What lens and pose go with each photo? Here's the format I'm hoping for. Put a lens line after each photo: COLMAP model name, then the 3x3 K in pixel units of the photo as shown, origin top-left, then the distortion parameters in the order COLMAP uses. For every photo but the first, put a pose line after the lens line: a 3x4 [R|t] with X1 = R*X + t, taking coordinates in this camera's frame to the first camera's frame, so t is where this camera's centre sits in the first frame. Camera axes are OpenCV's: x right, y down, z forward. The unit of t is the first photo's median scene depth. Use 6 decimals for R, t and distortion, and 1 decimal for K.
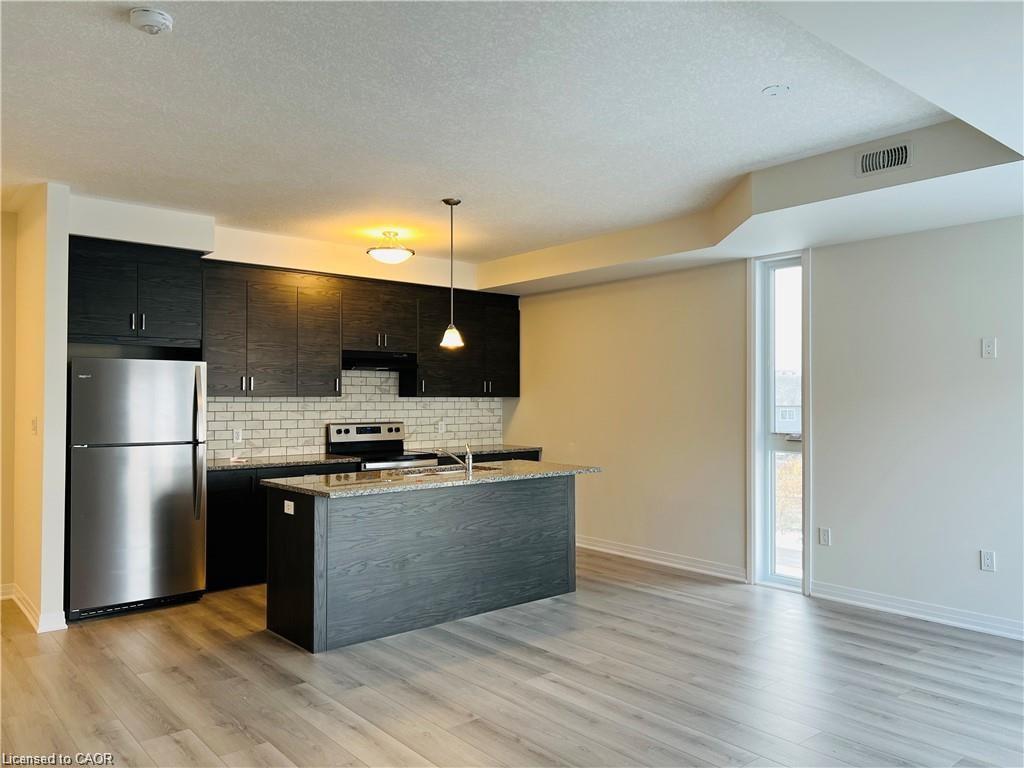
lens RADIAL K [[765.1, 0, 512.4], [0, 765.1, 388.7], [0, 0, 1]] dist [0.061091, -0.074043]
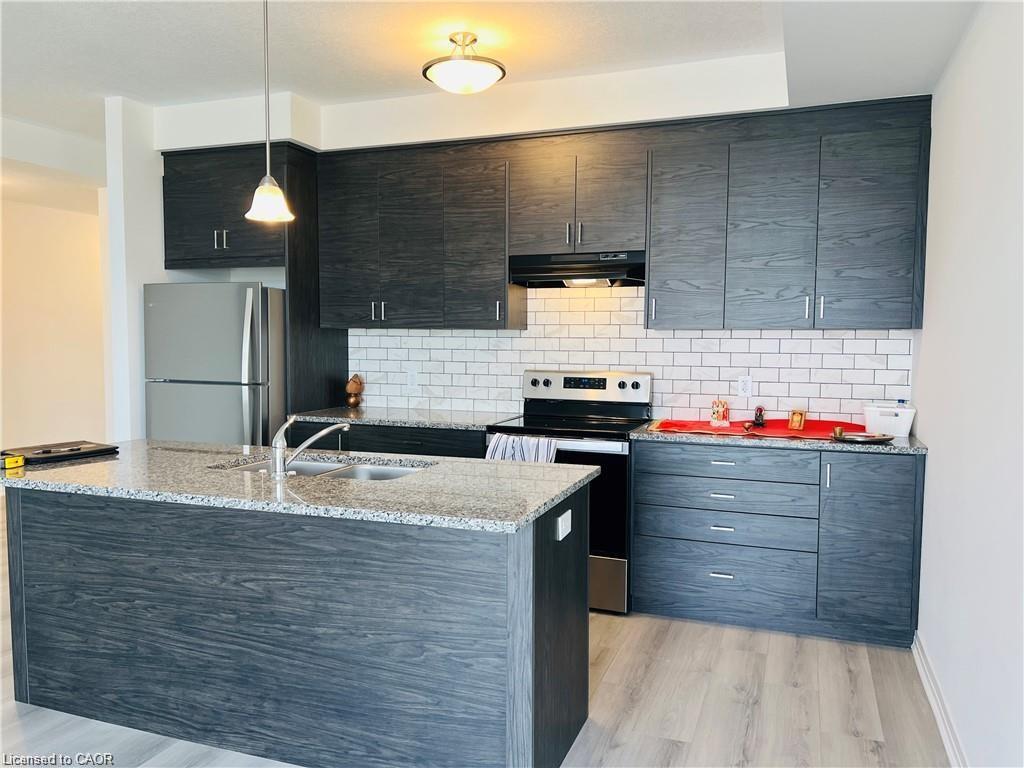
lens RADIAL K [[765.1, 0, 515.4], [0, 765.1, 391.6], [0, 0, 1]] dist [0.061091, -0.074043]
pose [[0.490743, 0.064283, -0.868930, 0.415370], [0.004734, 0.997063, 0.076436, 0.016795], [0.871292, -0.041624, 0.488997, 0.825094]]
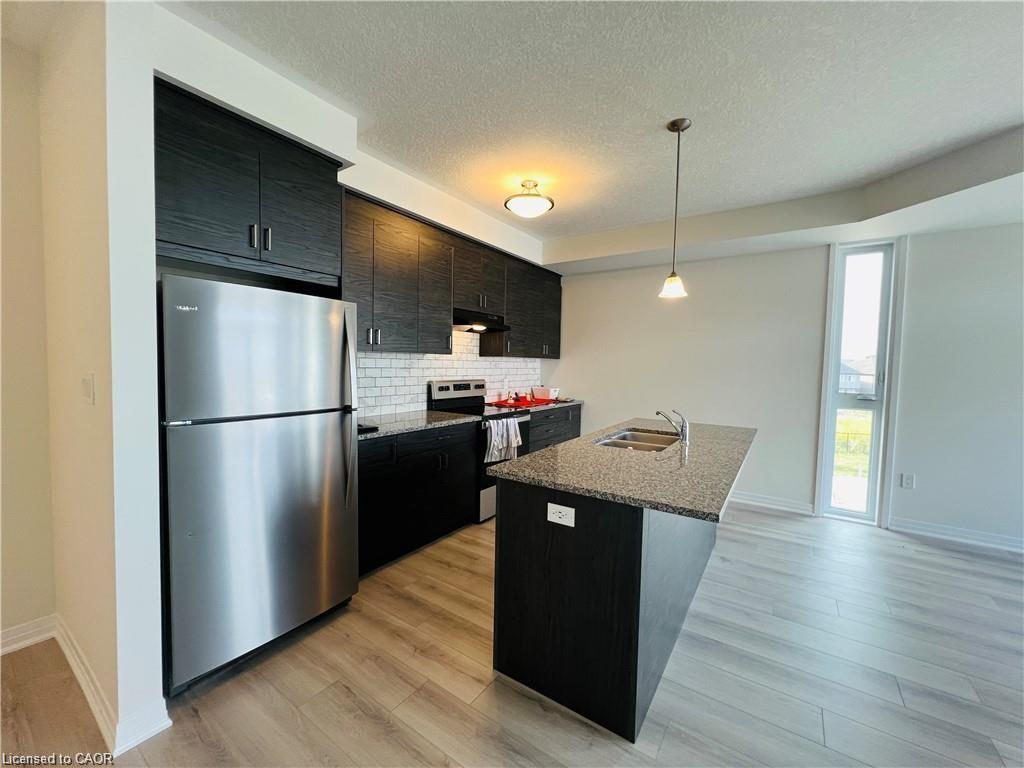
lens RADIAL K [[409.2, 0, 509.2], [0, 409.2, 383.5], [0, 0, 1]] dist [-0.005599, 0.001519]
pose [[0.963255, 0.005517, 0.268531, -0.354108], [-0.023594, 0.997662, 0.064139, 0.014342], [-0.267550, -0.068118, 0.961133, 0.557028]]
